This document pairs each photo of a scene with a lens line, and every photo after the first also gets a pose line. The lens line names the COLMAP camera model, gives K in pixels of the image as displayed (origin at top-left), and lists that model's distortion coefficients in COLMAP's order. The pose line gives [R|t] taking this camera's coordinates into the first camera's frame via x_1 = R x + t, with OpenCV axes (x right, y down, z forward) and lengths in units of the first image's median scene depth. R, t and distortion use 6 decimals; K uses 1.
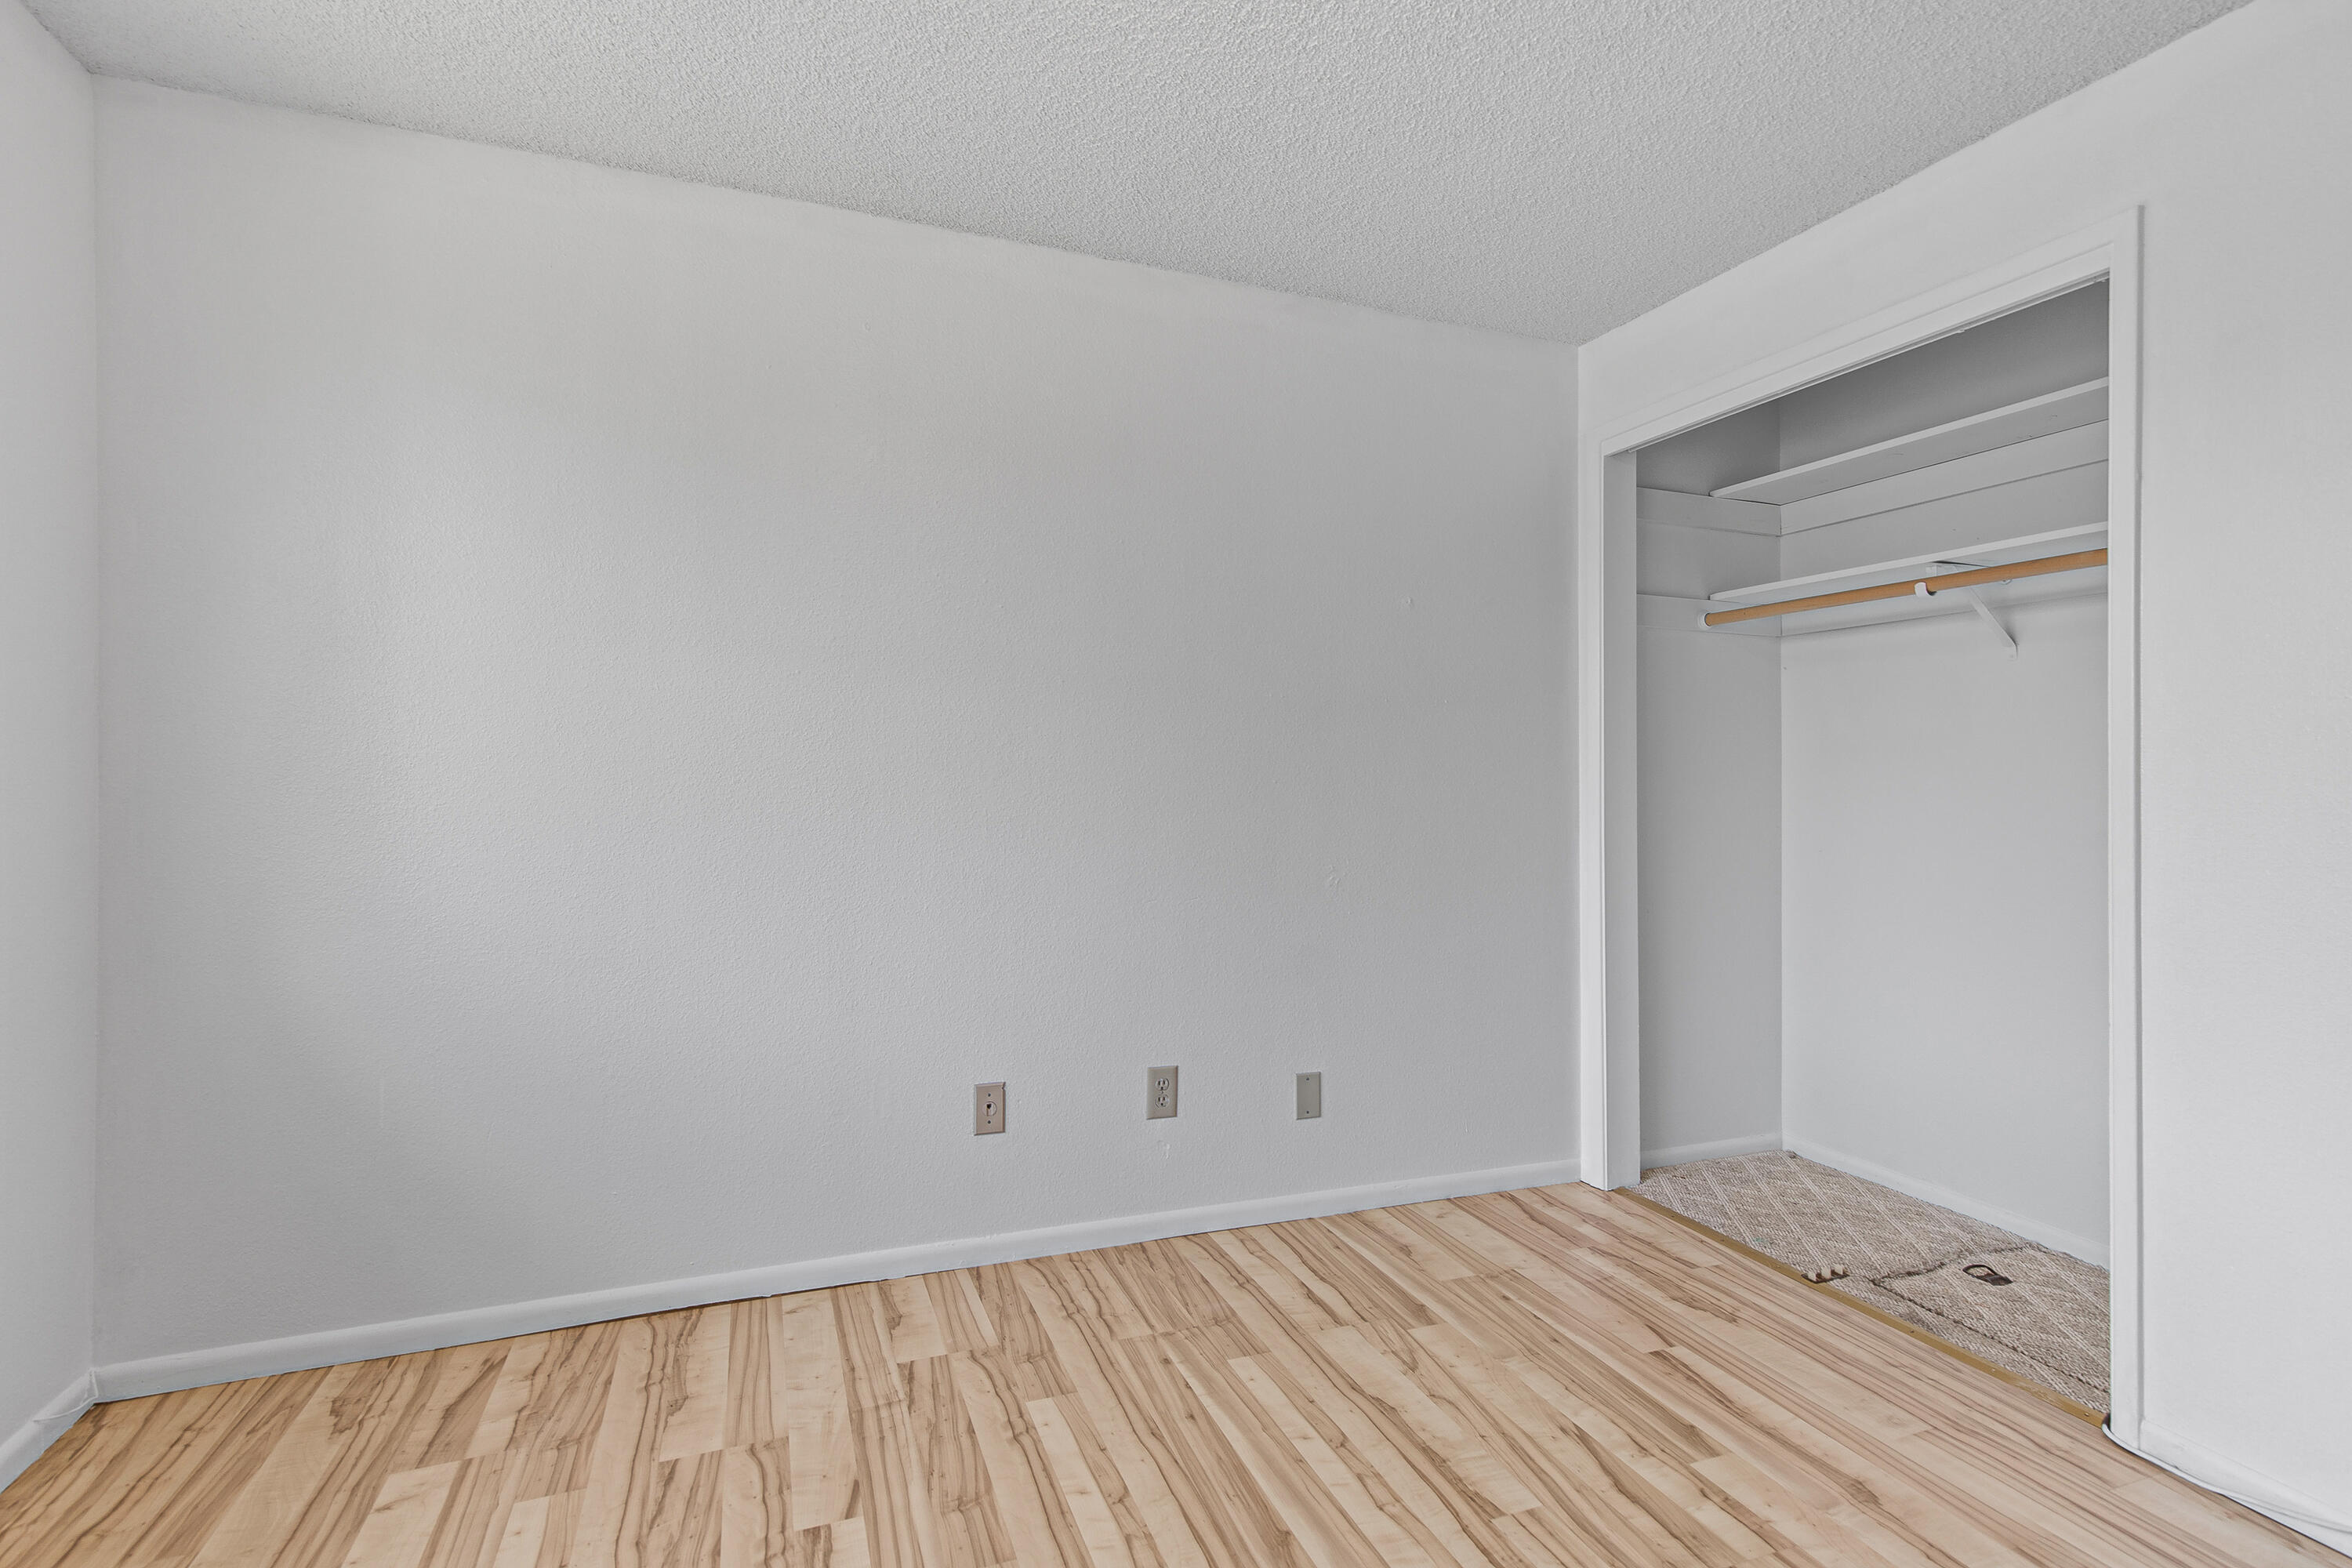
lens RADIAL K [[1079.9, 0, 1169.6], [0, 1079.9, 777.8], [0, 0, 1]] dist [0.003084, 0.000259]
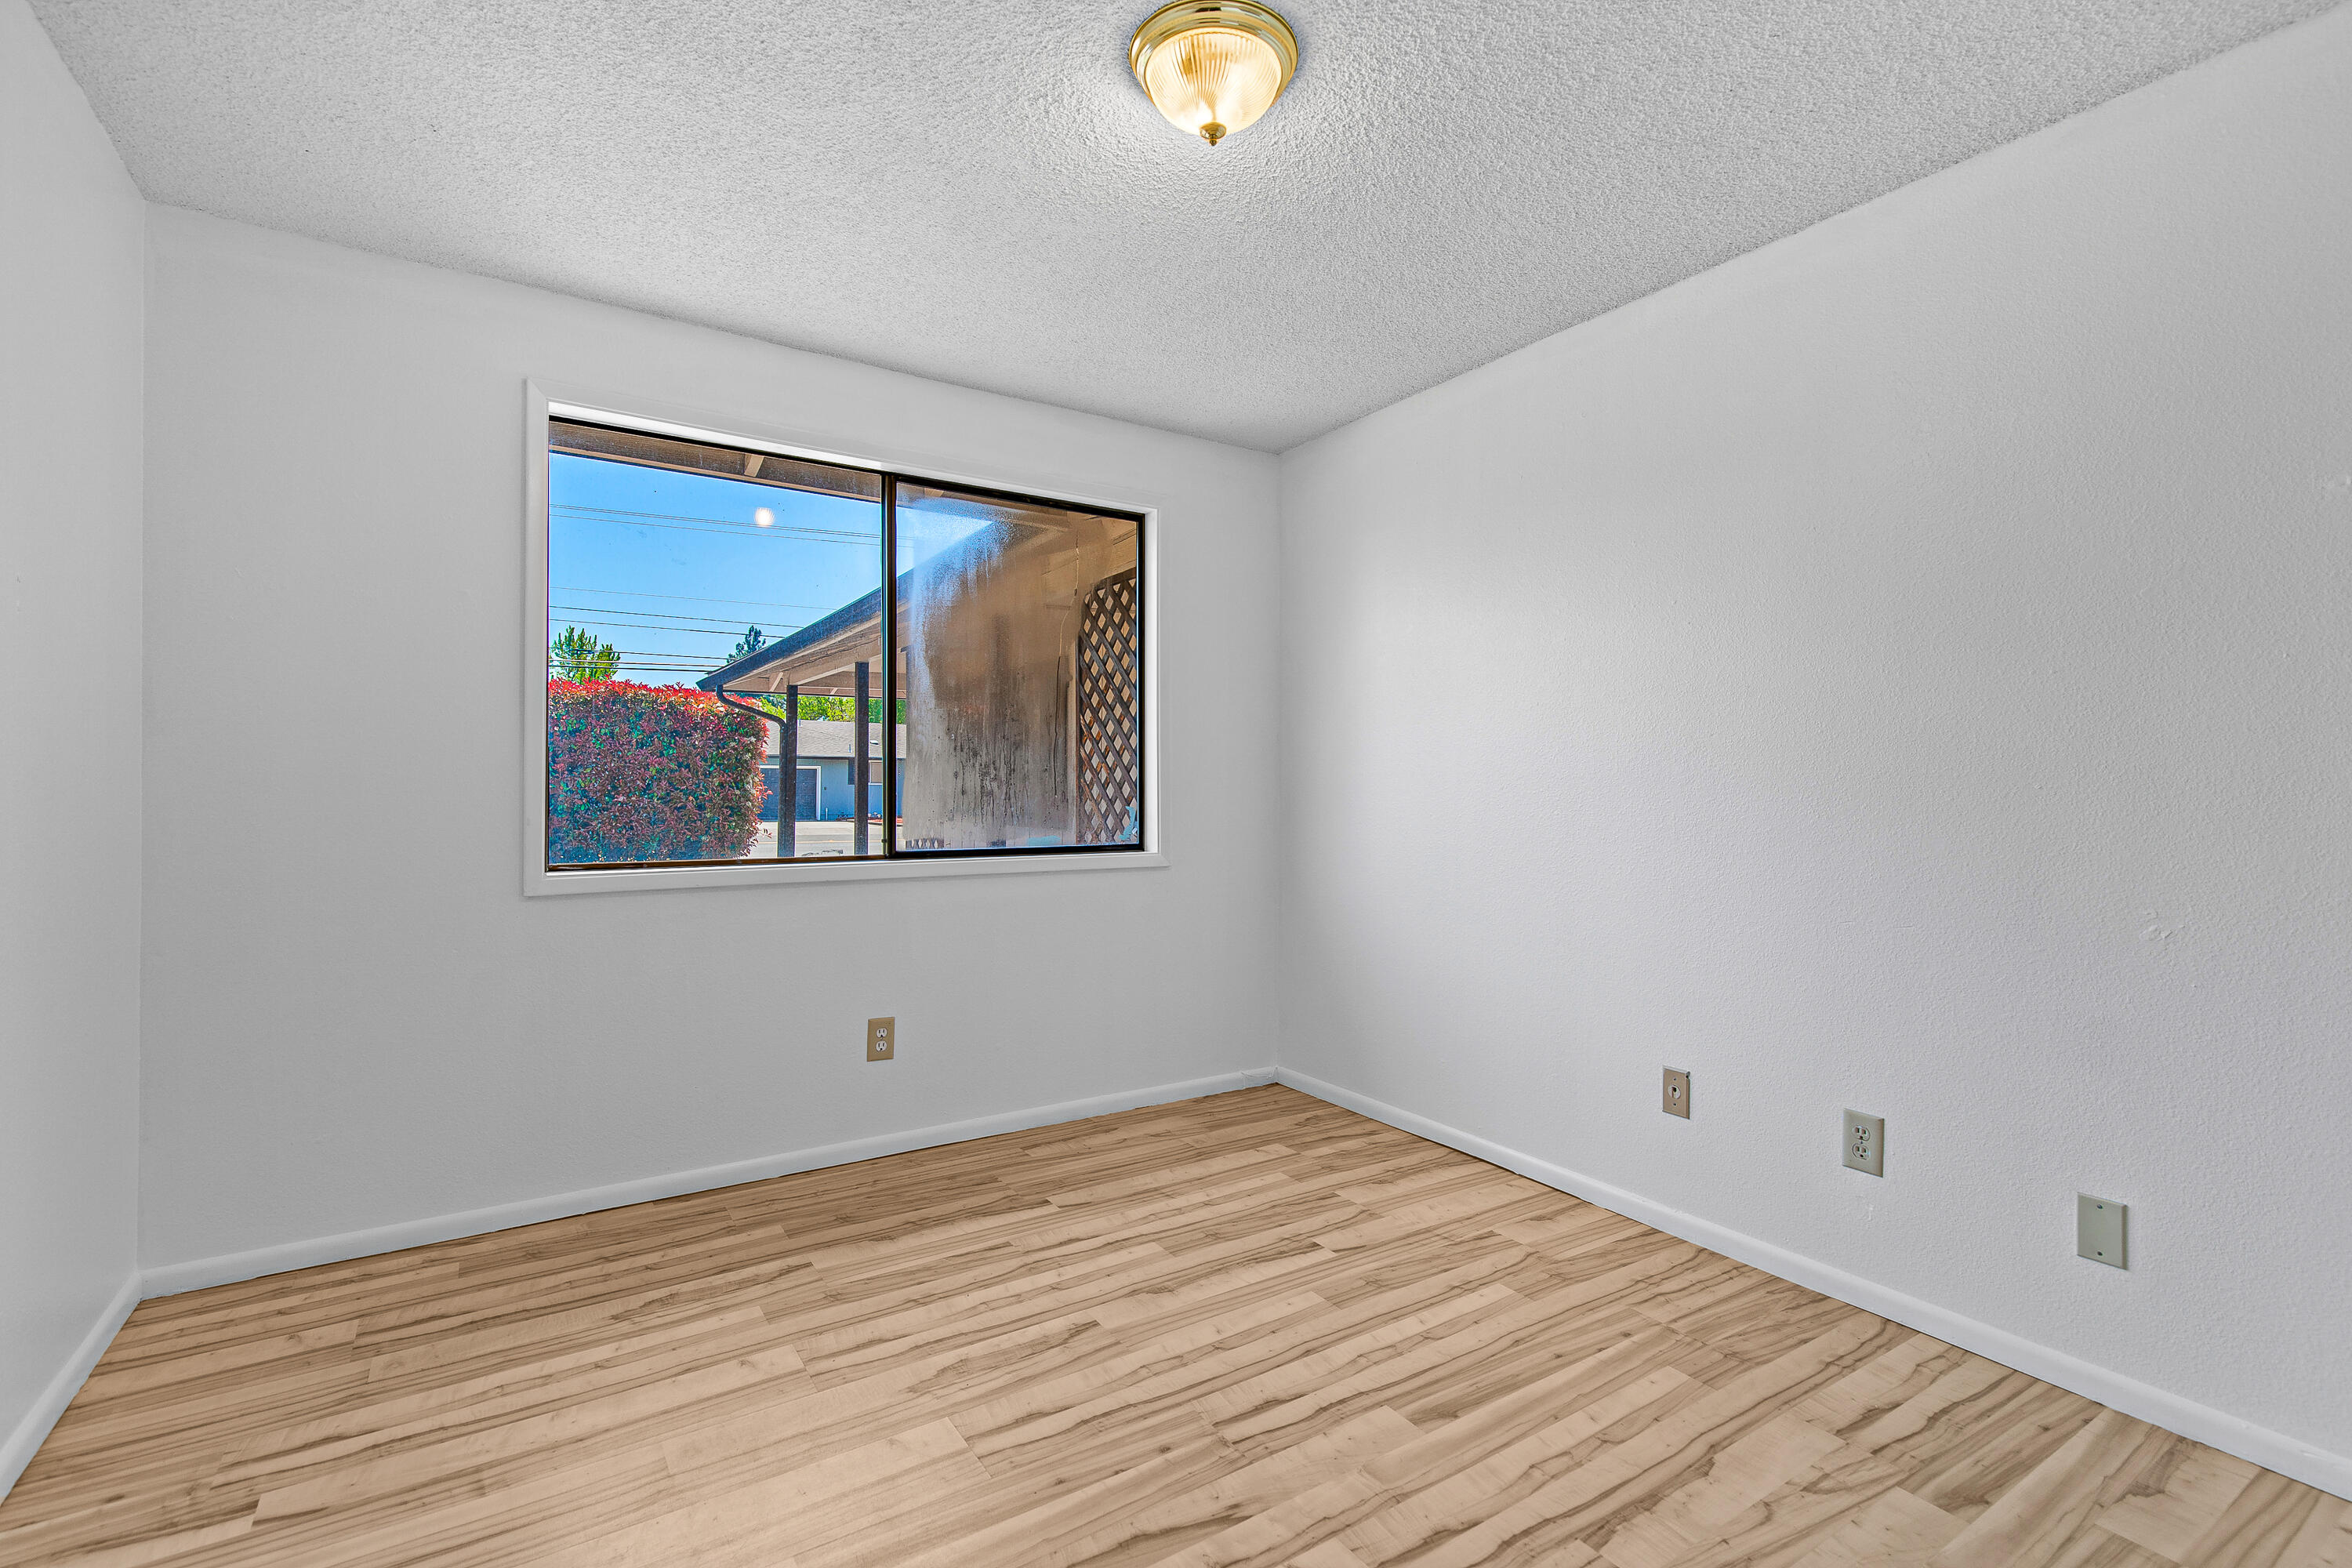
lens RADIAL K [[1049.3, 0, 1178.4], [0, 1049.3, 792.9], [0, 0, 1]] dist [-0.001317, -0.000894]
pose [[0.225620, 0.006153, -0.974196, 0.887359], [-0.007383, 0.999962, 0.004606, 0.009558], [0.974187, 0.006154, 0.225657, 0.338101]]
